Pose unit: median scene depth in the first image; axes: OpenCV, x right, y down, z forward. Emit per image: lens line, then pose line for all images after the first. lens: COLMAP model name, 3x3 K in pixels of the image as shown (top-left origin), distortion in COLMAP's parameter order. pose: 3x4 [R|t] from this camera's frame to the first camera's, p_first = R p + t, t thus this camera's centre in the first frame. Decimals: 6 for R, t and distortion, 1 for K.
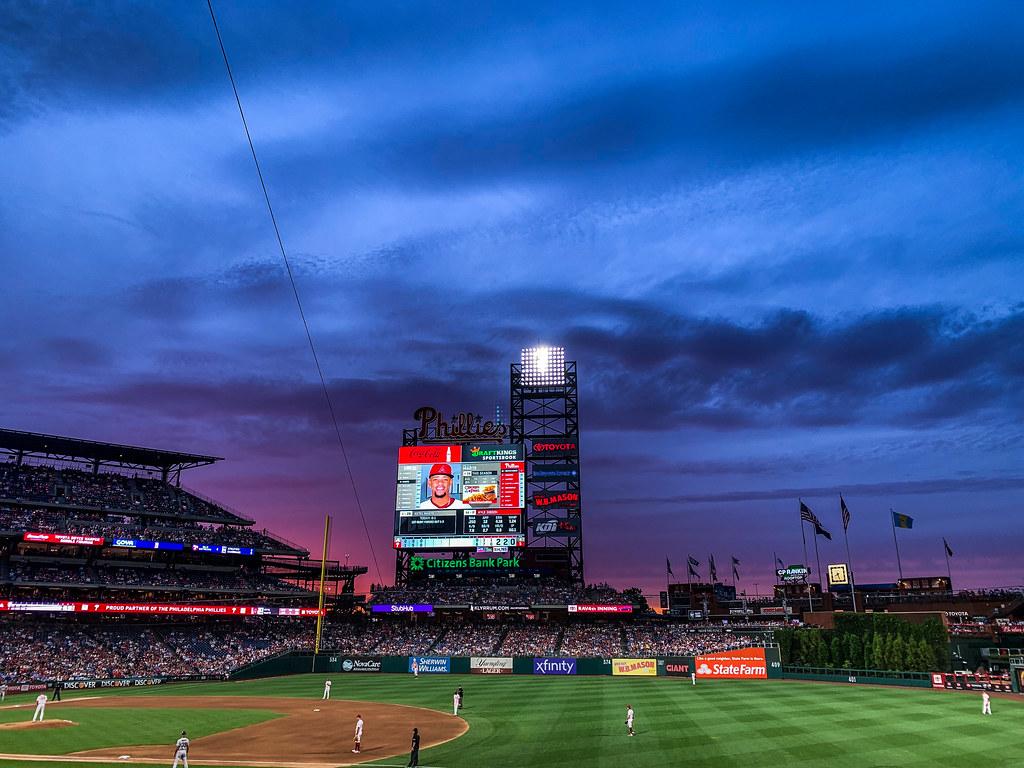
lens RADIAL K [[781.9, 0, 507.7], [0, 781.9, 361.2], [0, 0, 1]] dist [0.097891, -0.157725]
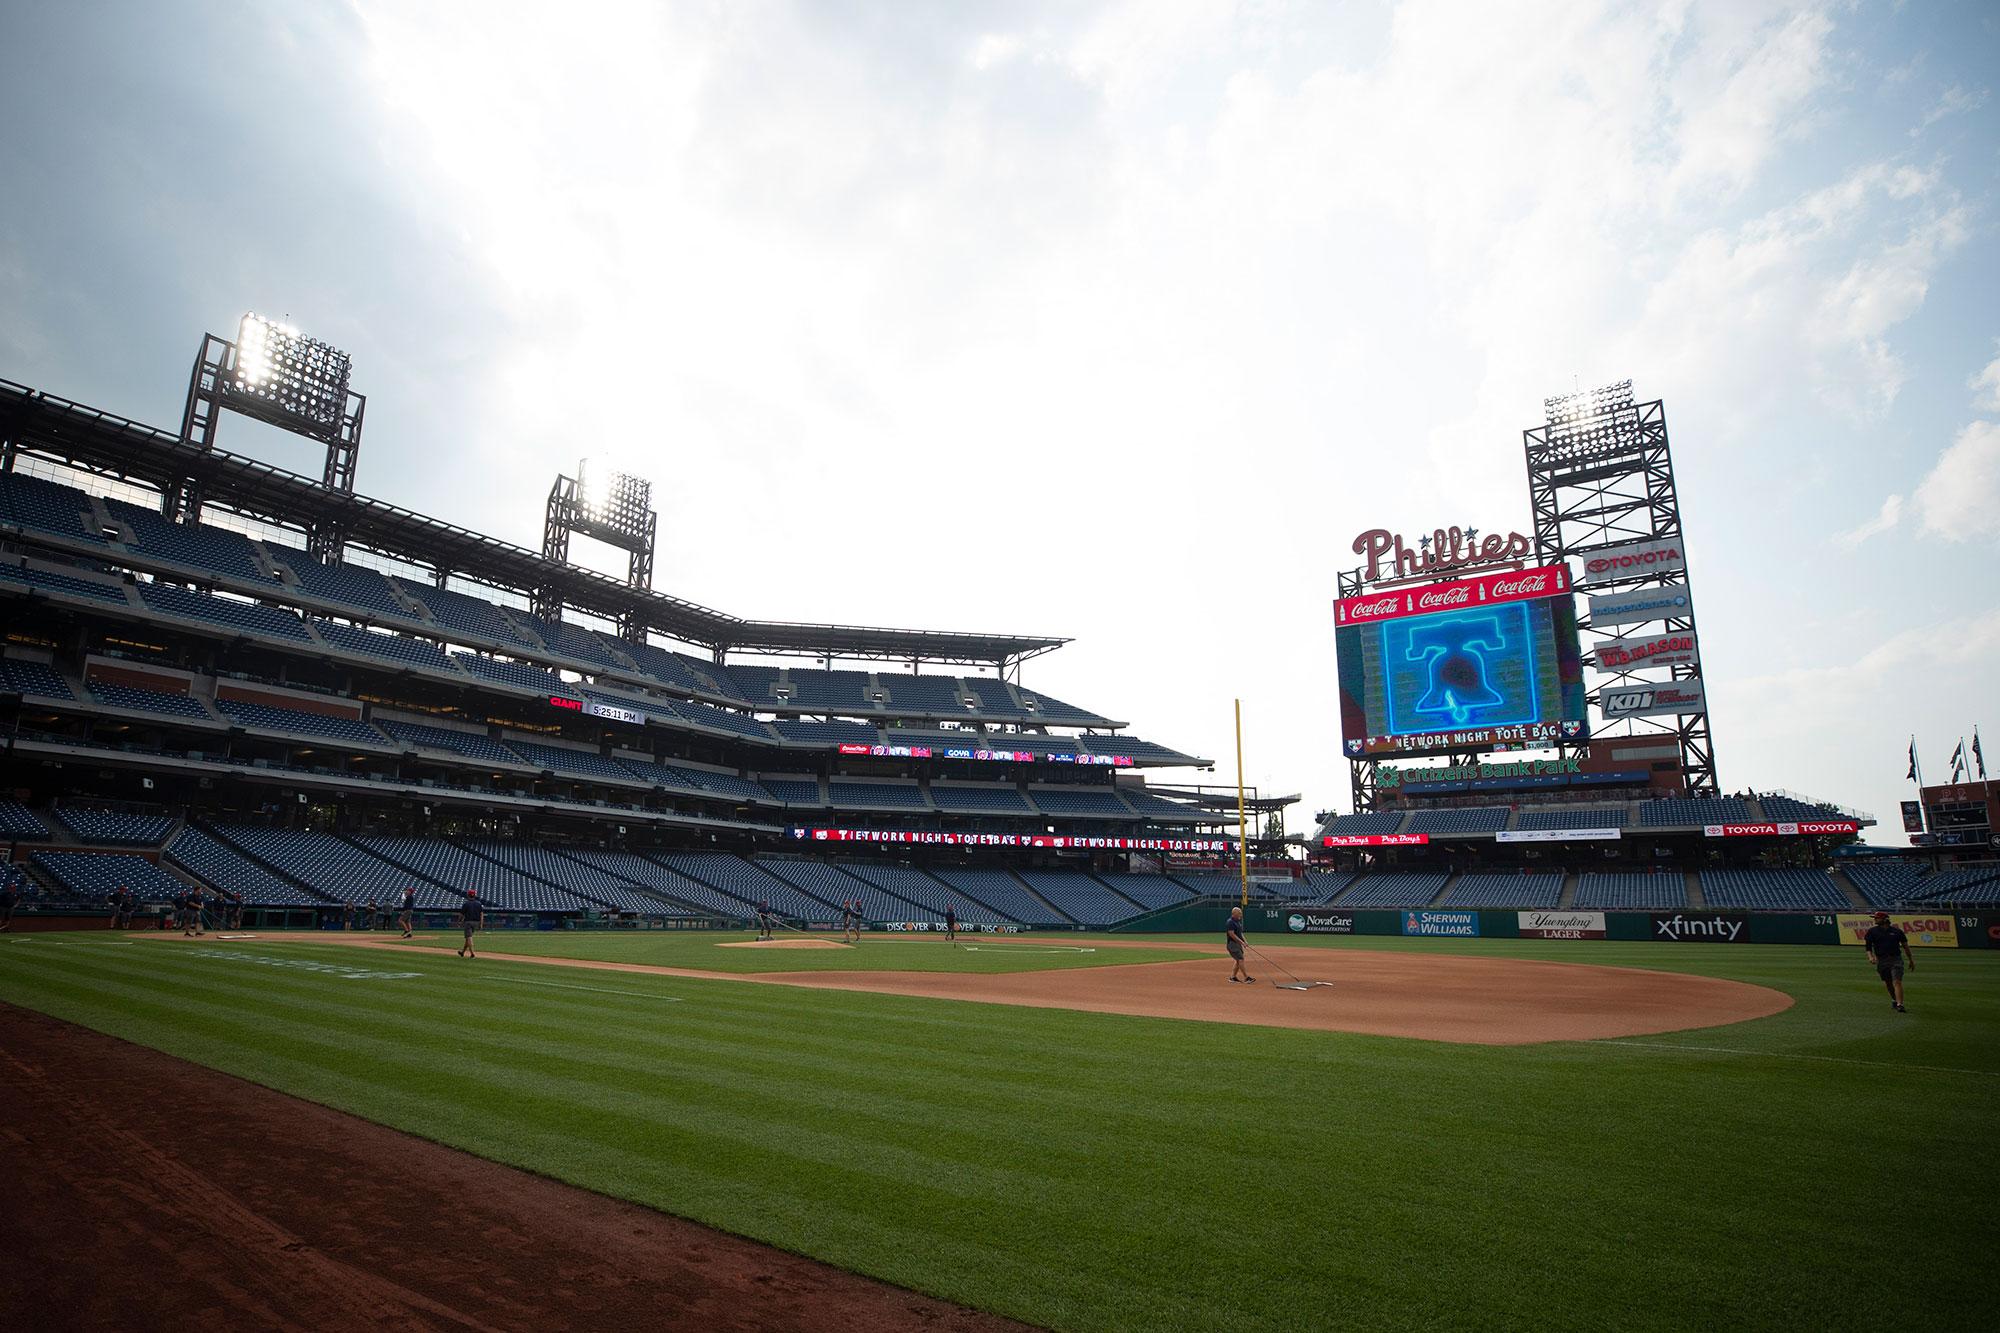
lens RADIAL K [[998.4, 0, 916.5], [0, 998.4, 712.2], [0, 0, 1]] dist [-0.041754, 0.014145]
pose [[0.866817, -0.085503, -0.491242, -0.050795], [0.150621, 0.984065, 0.094495, 0.079534], [0.475334, -0.155901, 0.865883, 0.157027]]
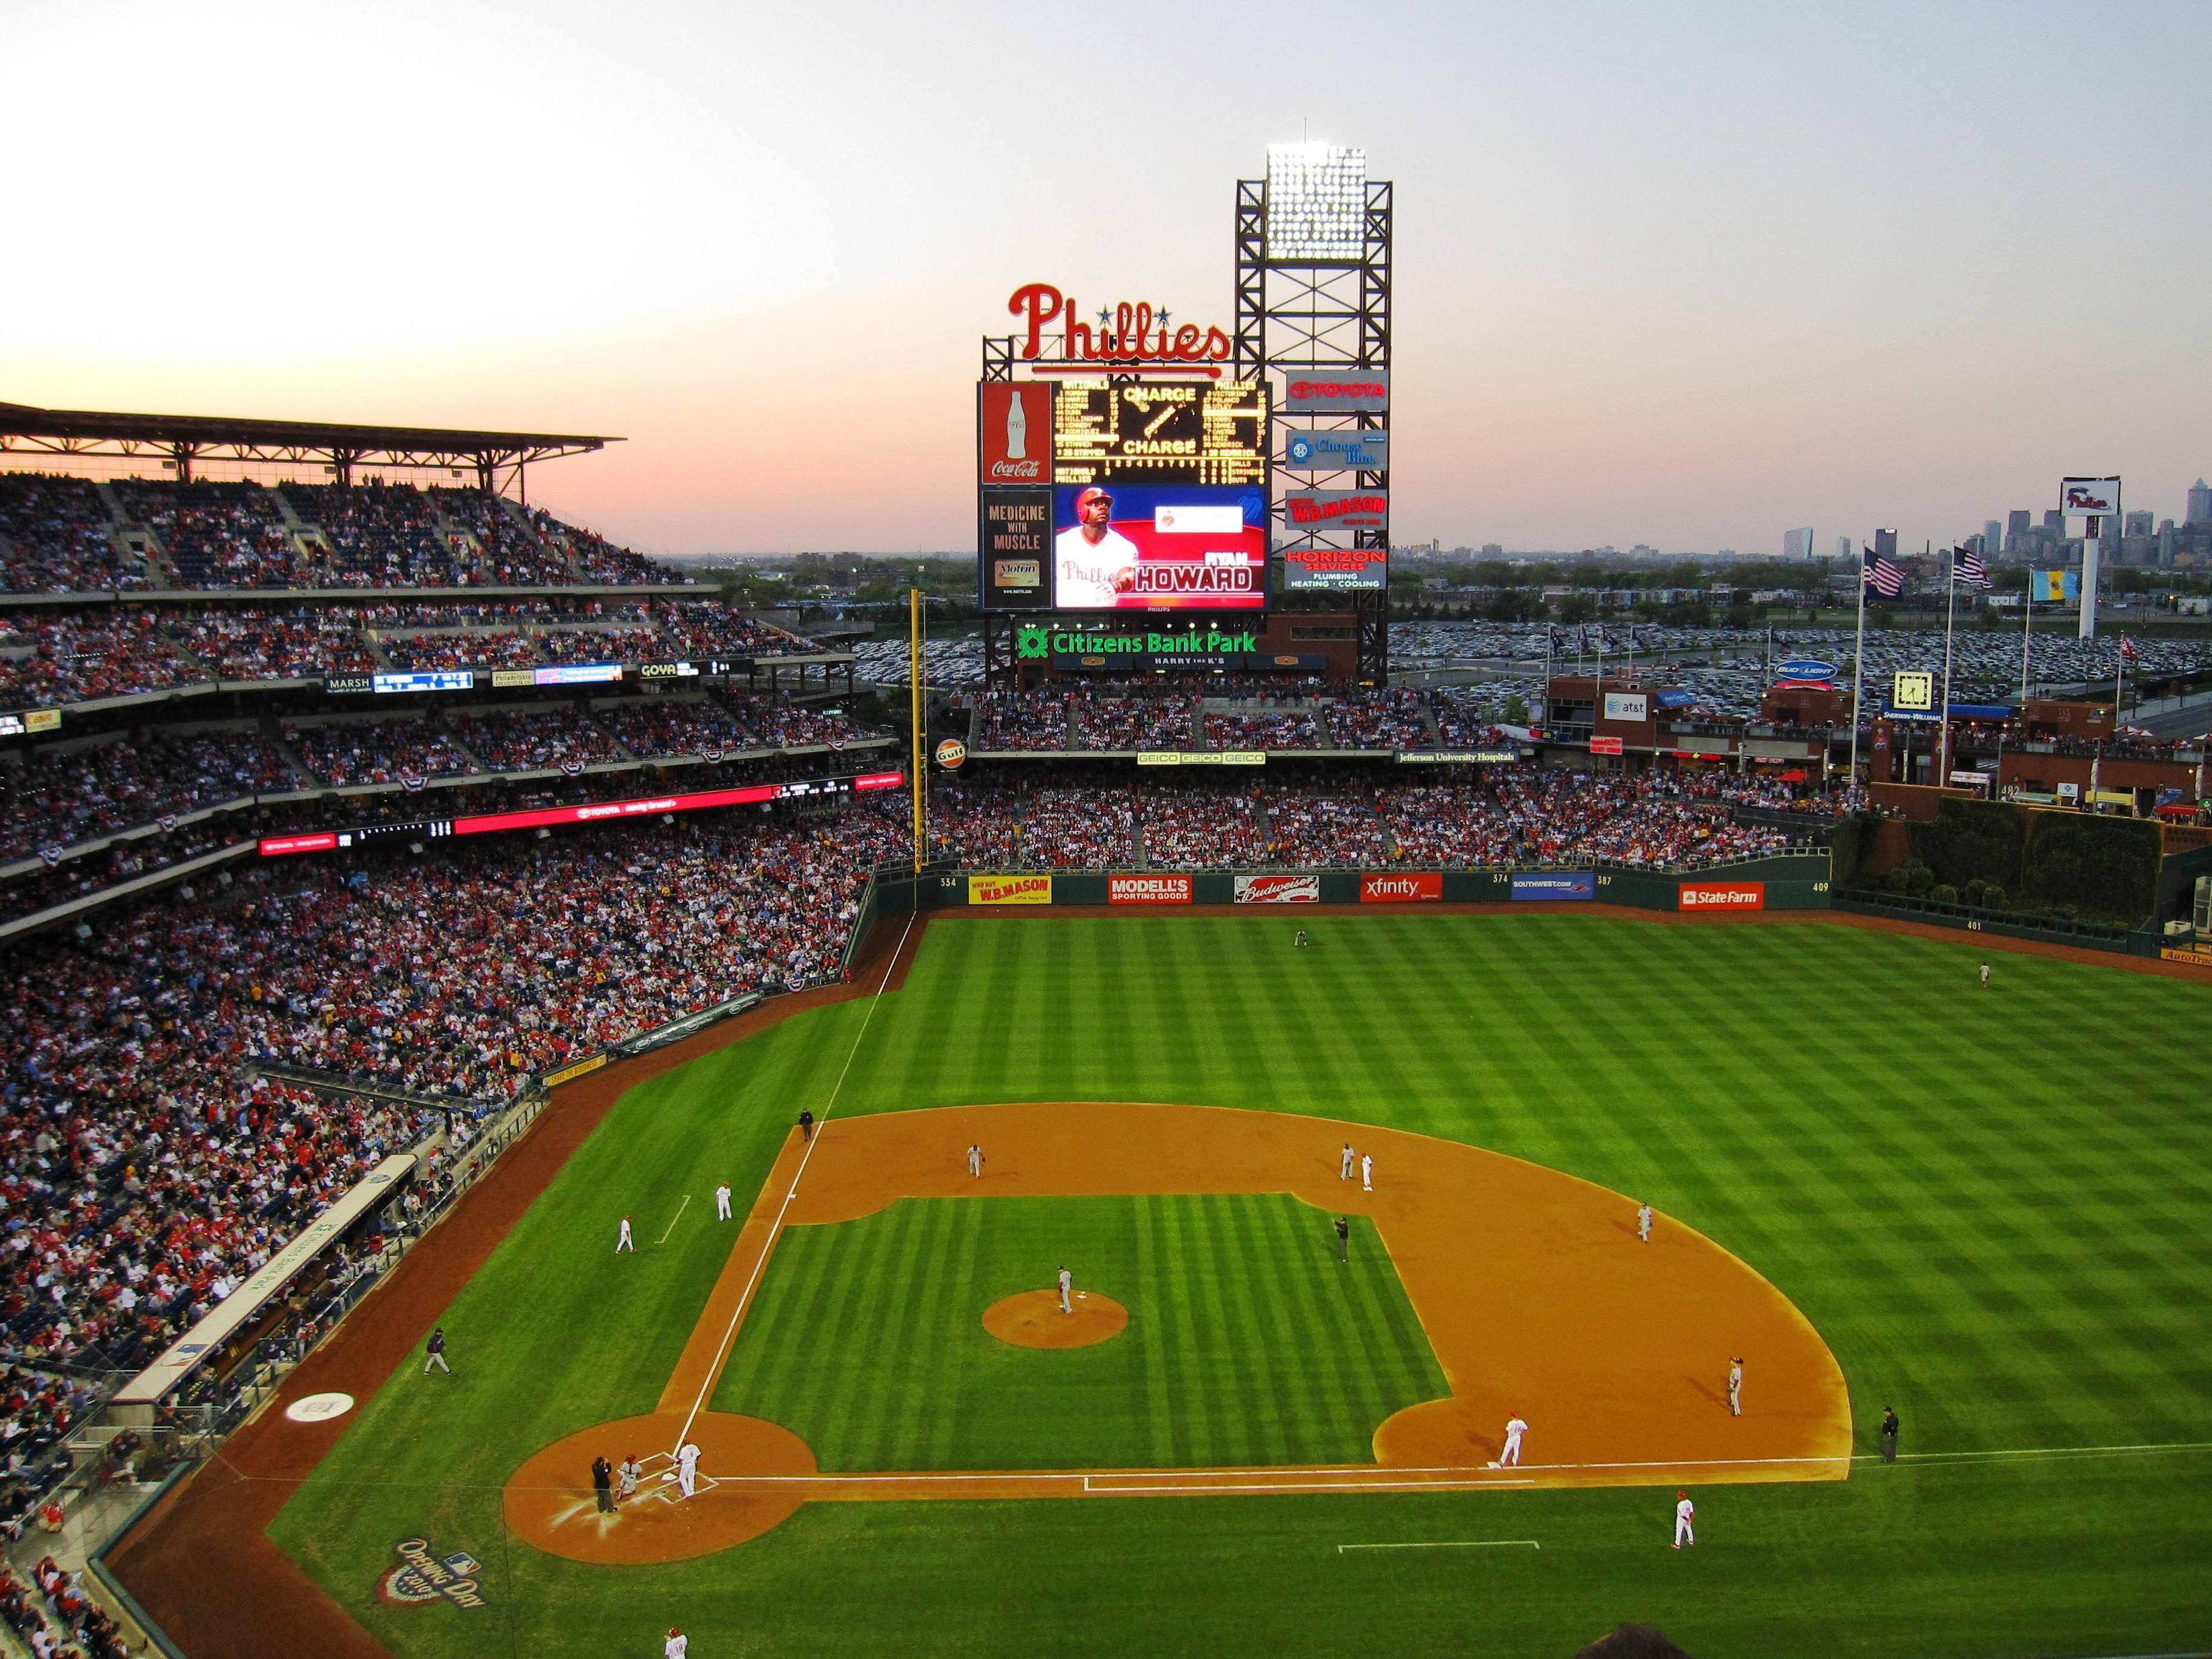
lens RADIAL K [[1826.8, 0, 1128.5], [0, 1826.8, 808.8], [0, 0, 1]] dist [-0.062385, -0.000281]
pose [[0.986997, -0.026257, 0.158576, -0.242626], [-0.048751, 0.891193, 0.450997, -0.147477], [-0.153164, -0.452863, 0.878325, 0.011364]]
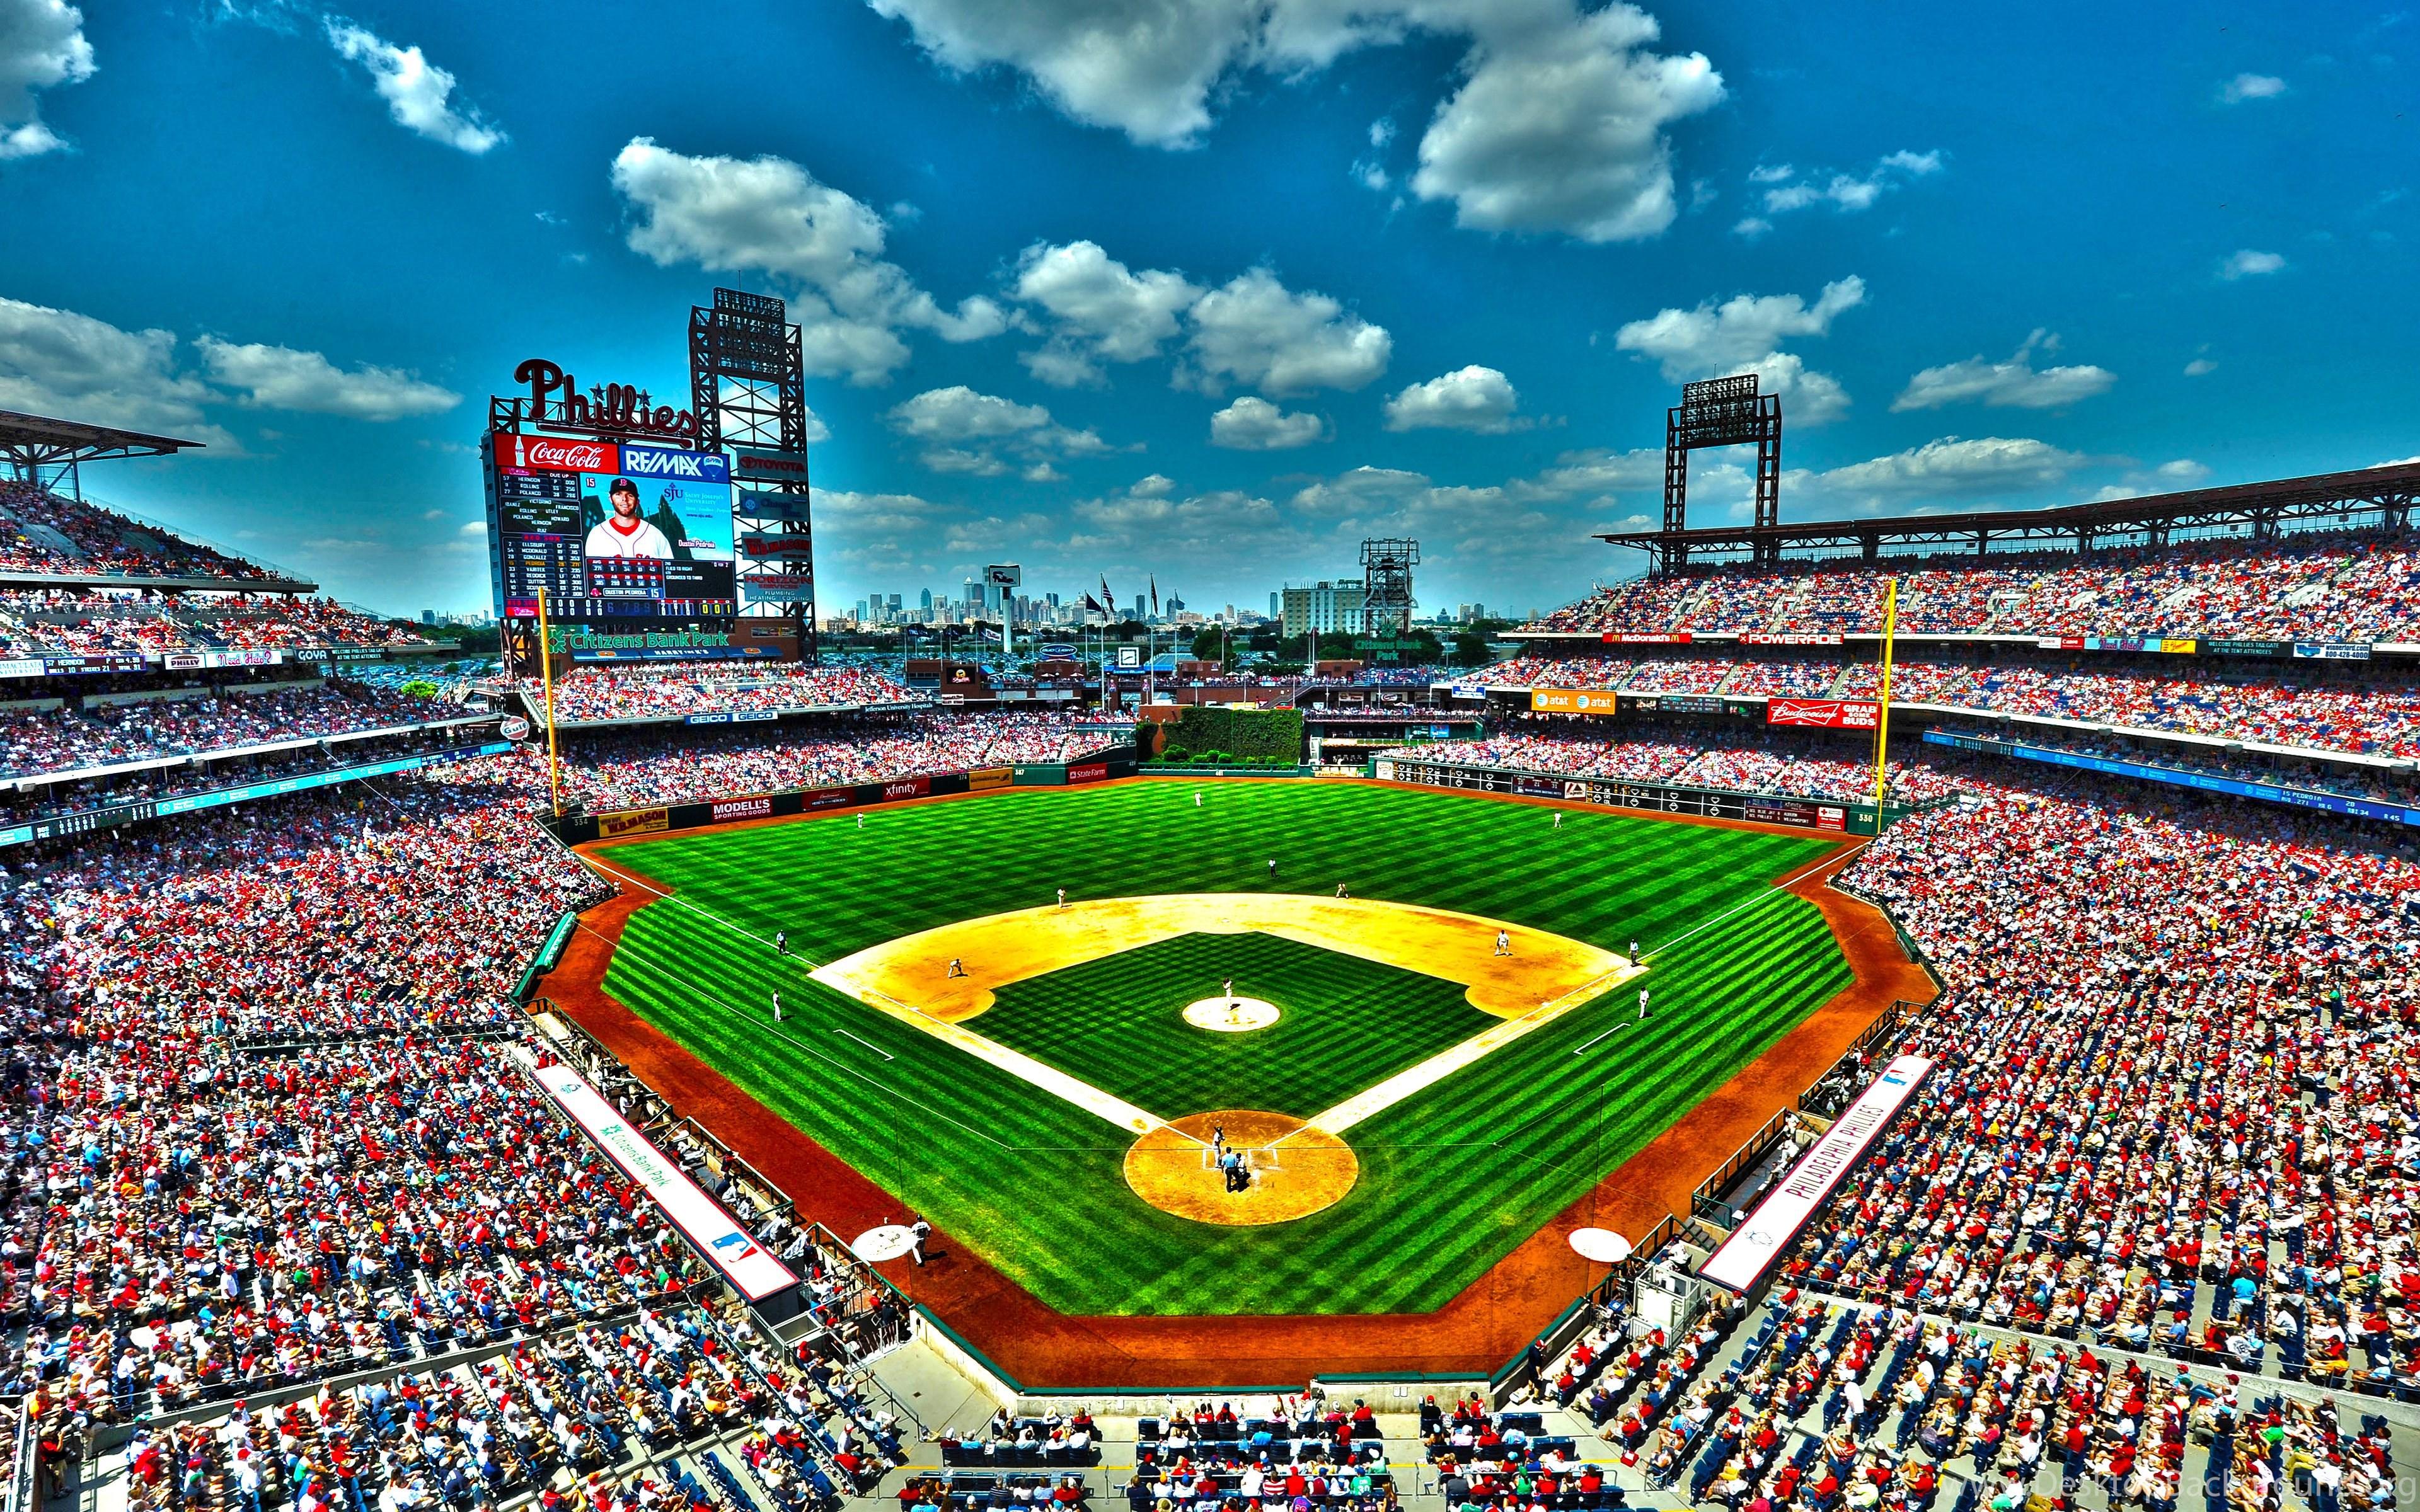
lens RADIAL K [[1106.7, 0, 1219.8], [0, 1106.7, 763.7], [0, 0, 1]] dist [-0.001031, -0.031263]
pose [[0.604971, -0.108069, 0.788880, -0.496402], [-0.256816, 0.911317, 0.321787, -0.056848], [-0.753695, -0.397269, 0.523566, 0.162403]]
